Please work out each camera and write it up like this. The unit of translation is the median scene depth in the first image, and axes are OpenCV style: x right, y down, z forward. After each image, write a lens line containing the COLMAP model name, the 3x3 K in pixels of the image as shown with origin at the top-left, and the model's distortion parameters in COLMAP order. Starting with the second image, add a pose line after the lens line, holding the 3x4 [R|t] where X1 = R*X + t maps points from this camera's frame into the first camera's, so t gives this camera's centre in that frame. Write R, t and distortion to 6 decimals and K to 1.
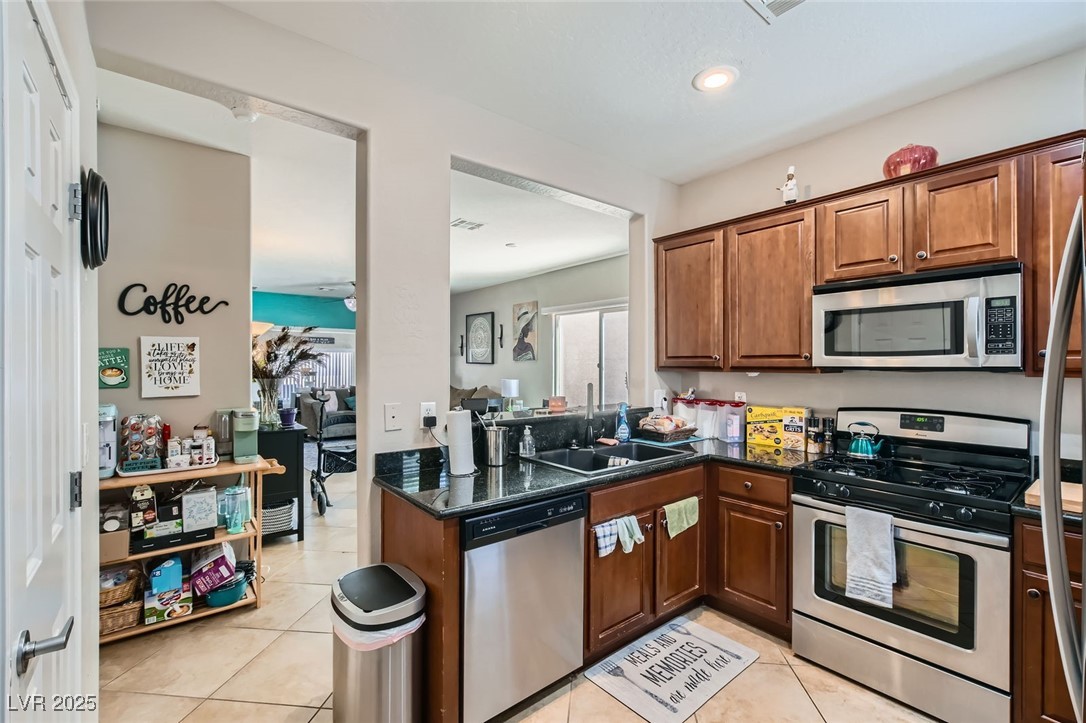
lens RADIAL K [[476.9, 0, 547.7], [0, 476.9, 365.3], [0, 0, 1]] dist [0.002543, 0.000427]
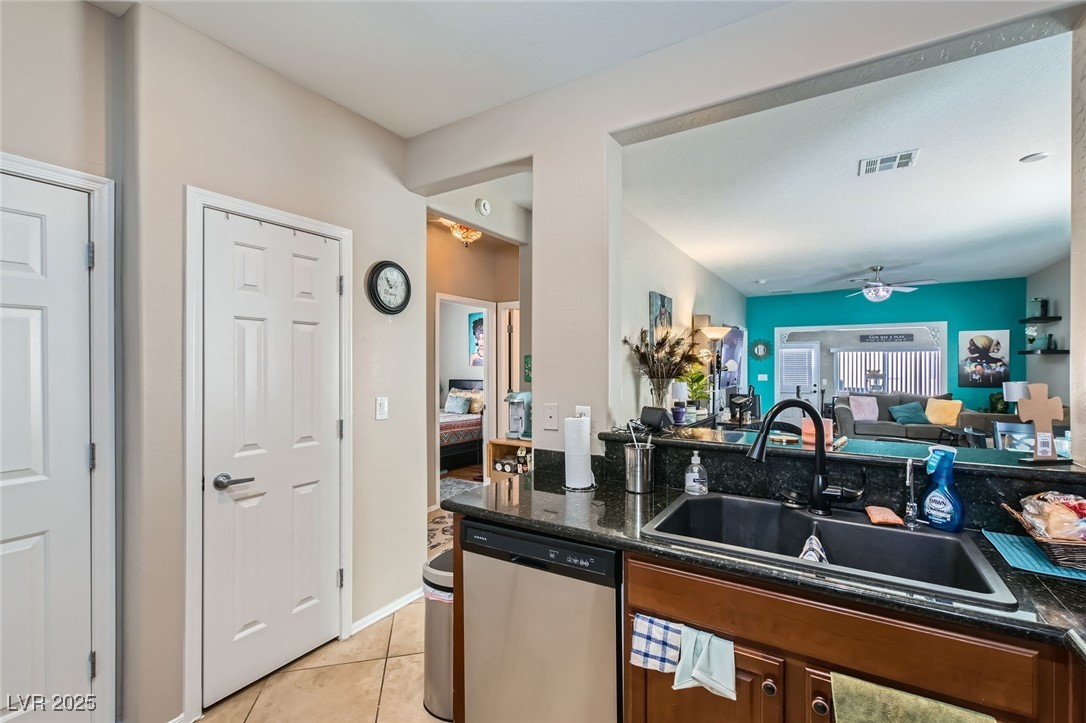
lens RADIAL K [[476.9, 0, 545.0], [0, 476.9, 363.1], [0, 0, 1]] dist [0.002543, 0.000427]
pose [[0.317751, -0.007601, -0.948144, 0.607211], [-0.000272, 0.999967, -0.008108, -0.000111], [0.948174, 0.002834, 0.317739, 0.599023]]
